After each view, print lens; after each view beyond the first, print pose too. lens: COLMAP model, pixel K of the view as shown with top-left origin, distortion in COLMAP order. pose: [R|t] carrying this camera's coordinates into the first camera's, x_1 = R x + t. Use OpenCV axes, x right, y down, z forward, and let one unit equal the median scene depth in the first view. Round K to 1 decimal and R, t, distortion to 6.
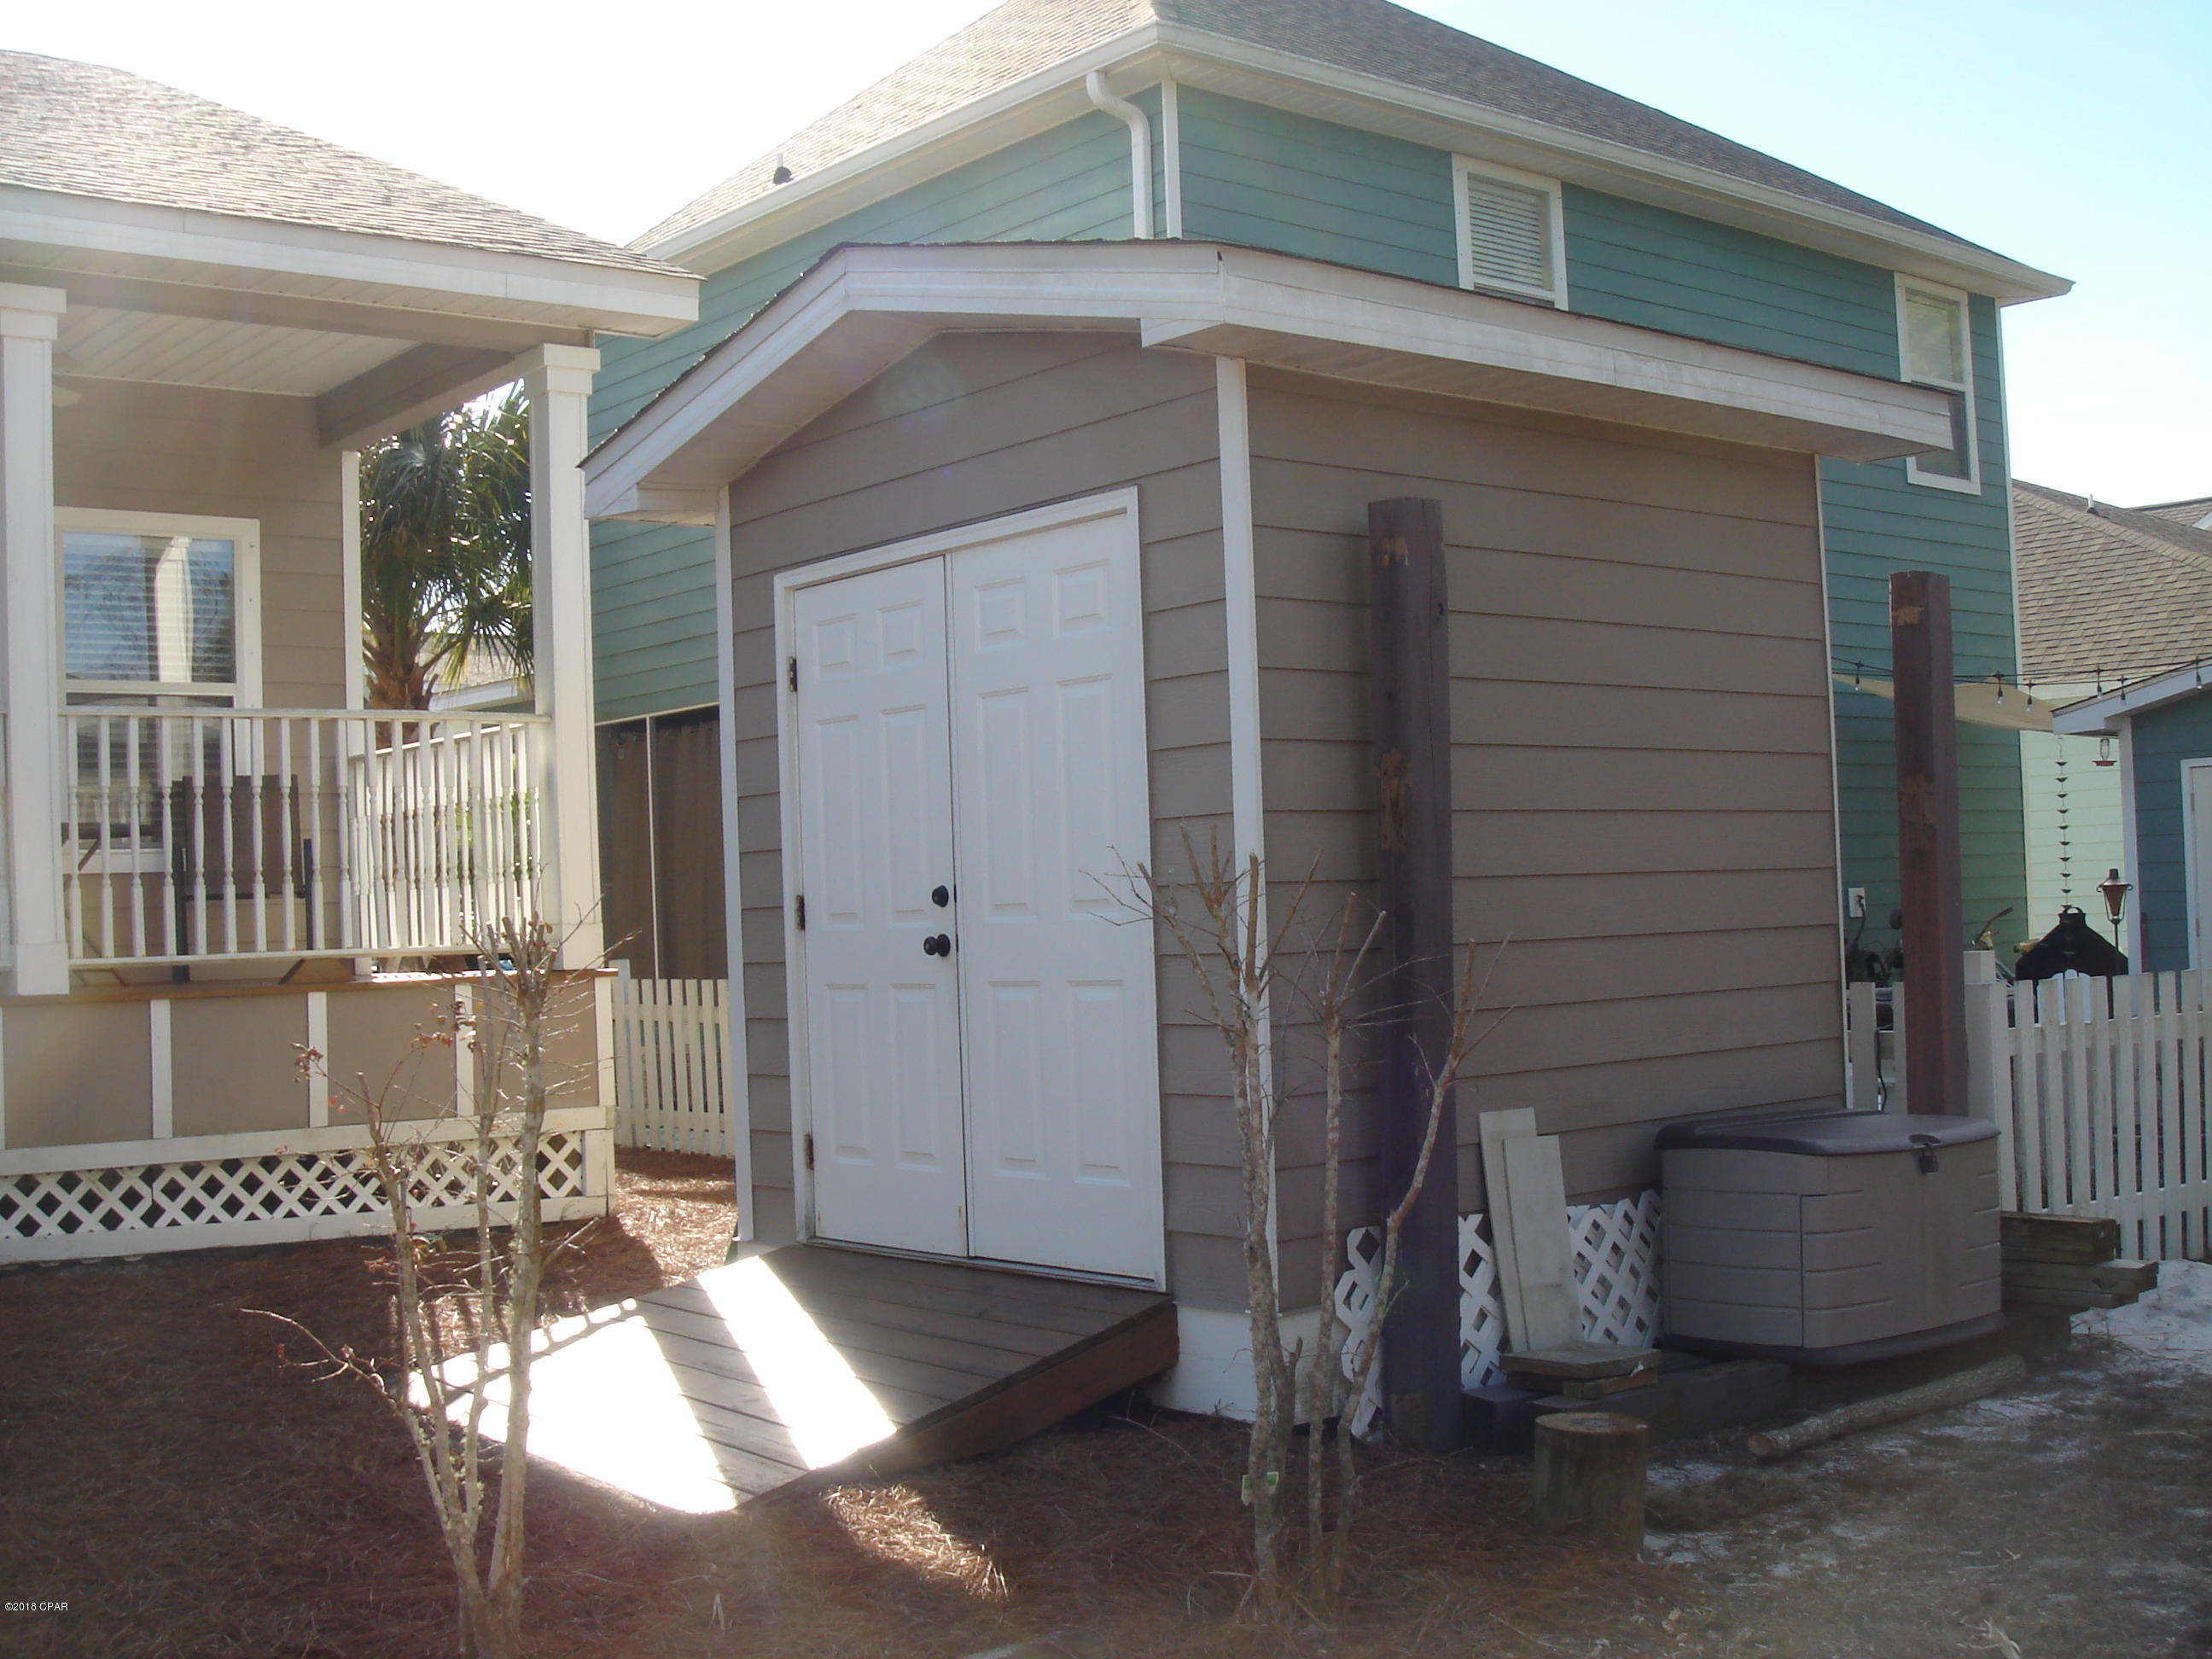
lens RADIAL K [[2454.9, 0, 1118.4], [0, 2454.9, 837.2], [0, 0, 1]] dist [-0.177769, 0.152381]
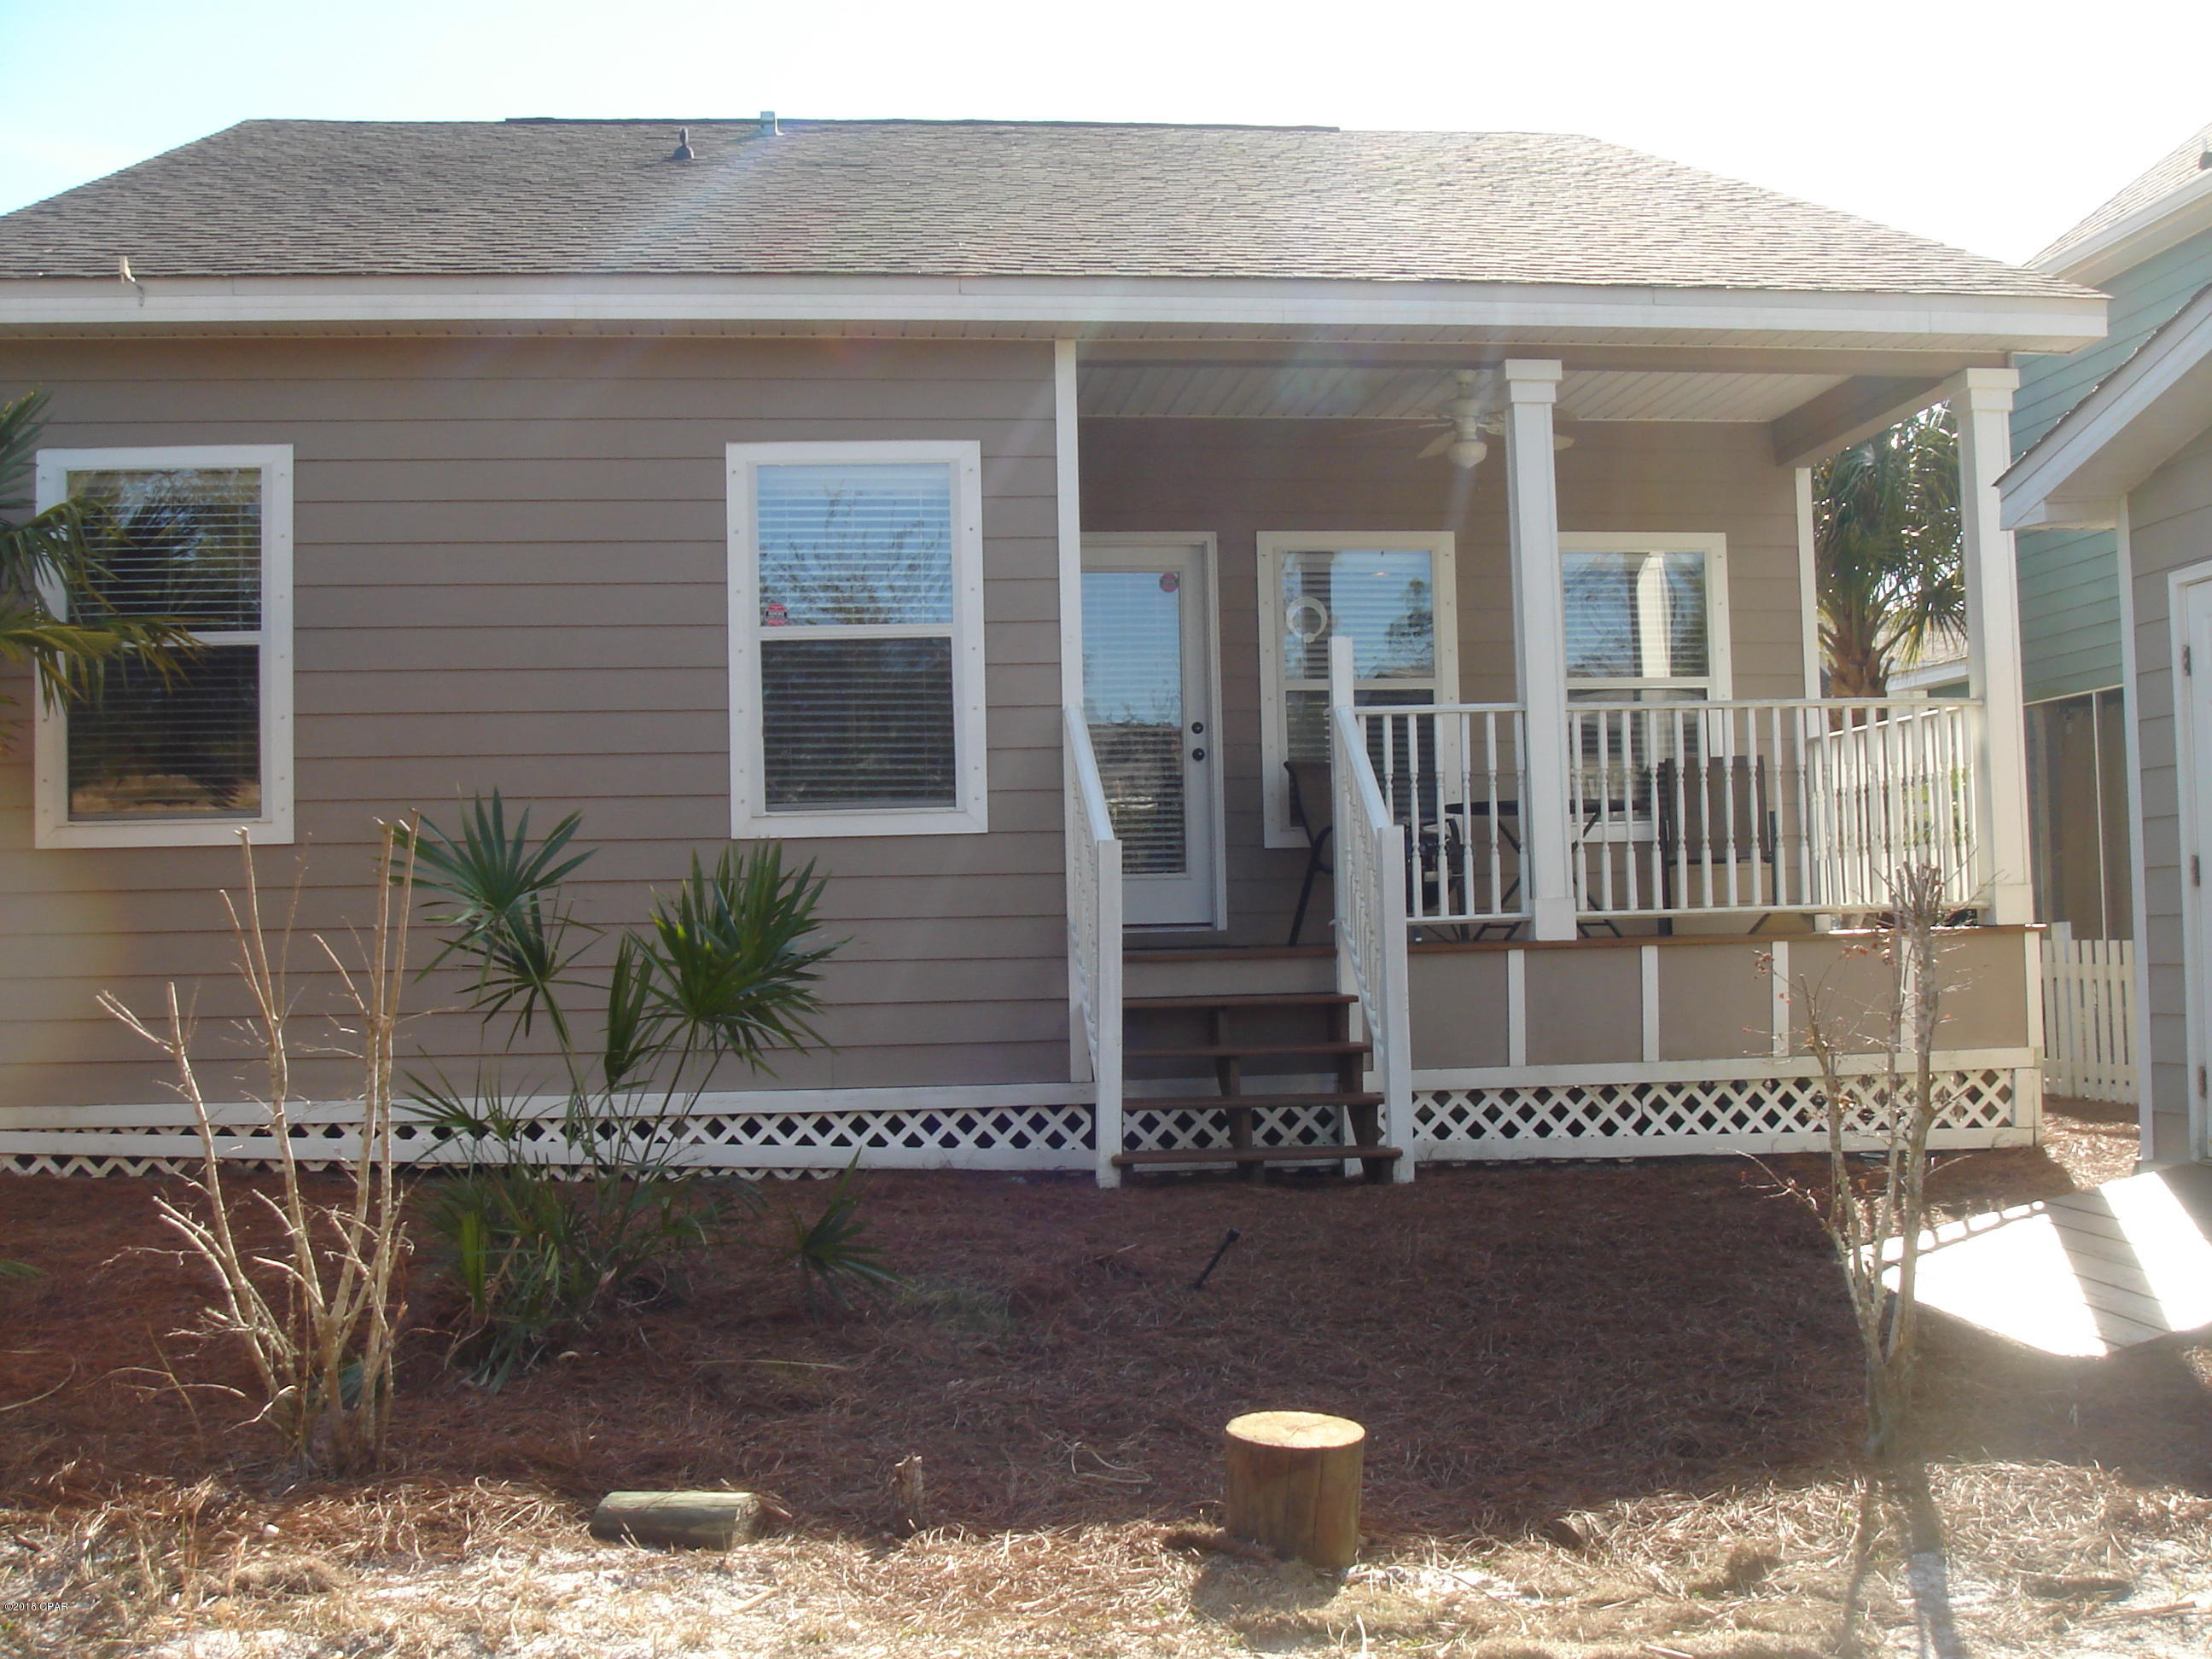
lens RADIAL K [[2454.9, 0, 1118.4], [0, 2454.9, 837.2], [0, 0, 1]] dist [-0.177769, 0.152381]
pose [[0.830611, -0.004772, -0.556833, 0.054493], [0.010463, 0.999920, 0.007039, 0.001888], [0.556755, -0.011673, 0.830595, -0.151312]]
